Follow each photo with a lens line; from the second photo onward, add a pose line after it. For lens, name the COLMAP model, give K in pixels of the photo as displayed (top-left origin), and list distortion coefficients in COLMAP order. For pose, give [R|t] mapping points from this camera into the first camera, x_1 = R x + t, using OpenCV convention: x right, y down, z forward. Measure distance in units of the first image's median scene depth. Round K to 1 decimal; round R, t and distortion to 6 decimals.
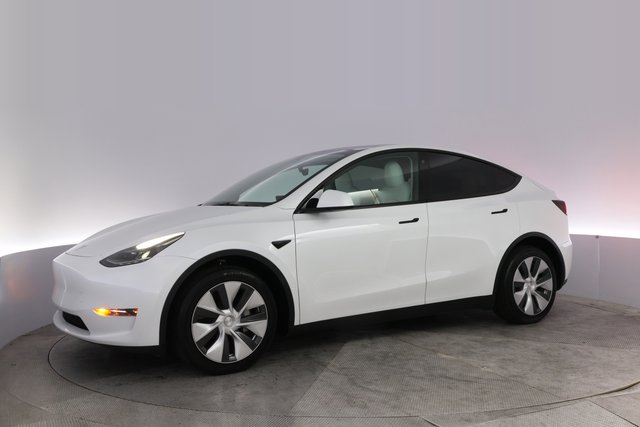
lens RADIAL K [[543.8, 0, 320.0], [0, 543.8, 213.5], [0, 0, 1]] dist [-0.180330, -0.006451]
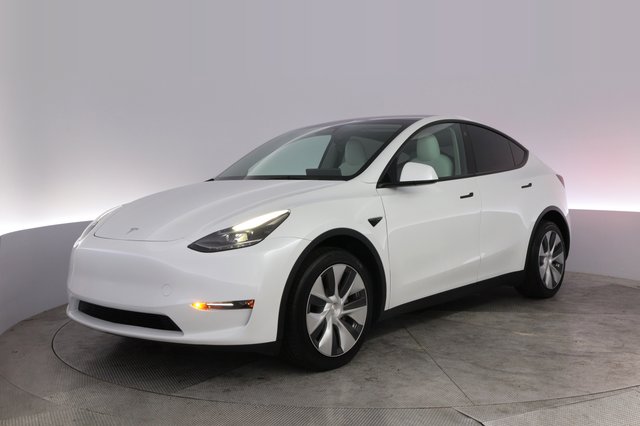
lens RADIAL K [[543.8, 0, 320.0], [0, 543.8, 213.0], [0, 0, 1]] dist [-0.180330, -0.006451]
pose [[0.994748, -0.010530, 0.101809, -0.255434], [0.005850, 0.998917, 0.046156, -0.000767], [-0.102185, -0.045318, 0.993733, 0.102576]]
